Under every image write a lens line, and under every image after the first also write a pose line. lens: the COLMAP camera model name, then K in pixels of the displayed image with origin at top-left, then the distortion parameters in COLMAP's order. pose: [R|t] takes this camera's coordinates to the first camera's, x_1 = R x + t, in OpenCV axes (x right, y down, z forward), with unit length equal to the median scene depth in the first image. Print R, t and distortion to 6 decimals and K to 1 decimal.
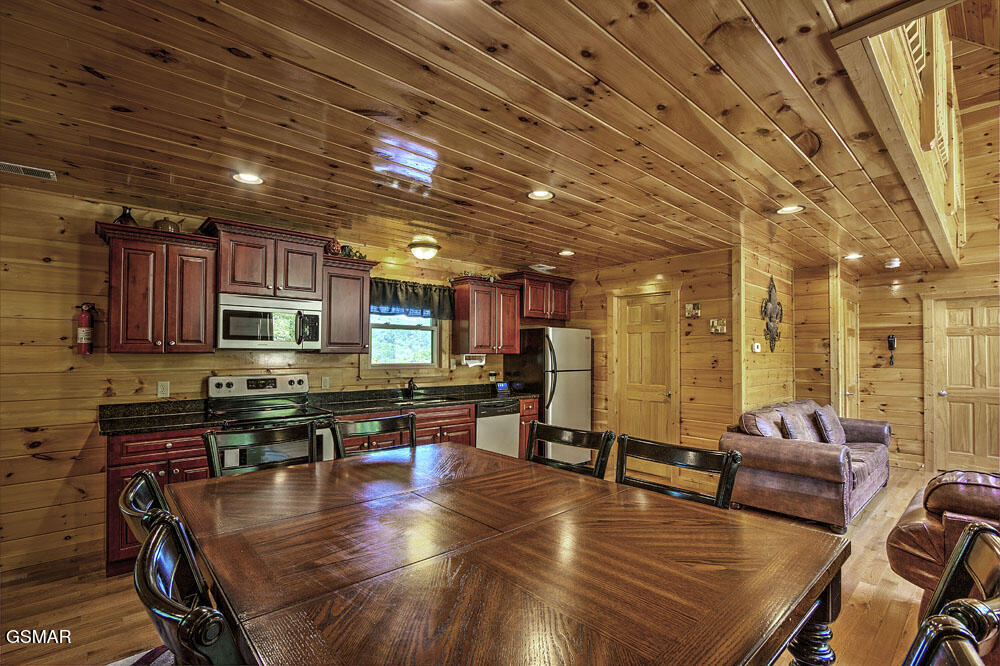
lens RADIAL K [[456.3, 0, 500.8], [0, 456.3, 339.3], [0, 0, 1]] dist [-0.004225, -0.000310]
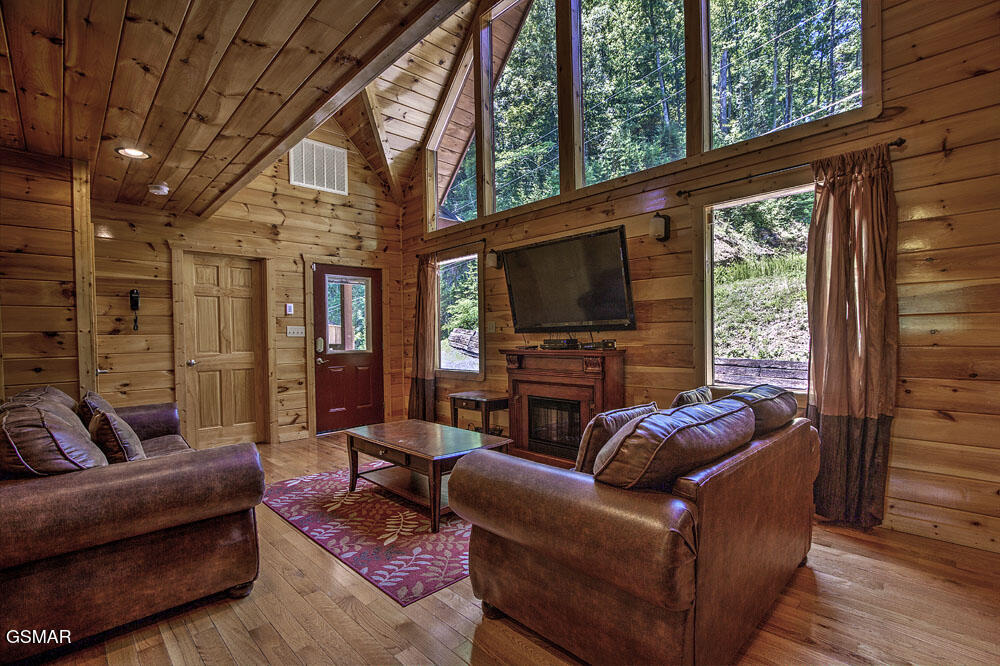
lens RADIAL K [[456.3, 0, 501.2], [0, 456.3, 338.3], [0, 0, 1]] dist [-0.004225, -0.000310]
pose [[-0.031322, -0.008709, 0.999471, 0.102645], [-0.010561, 0.999909, 0.008382, 0.059556], [-0.999454, -0.010293, -0.031411, 0.443593]]
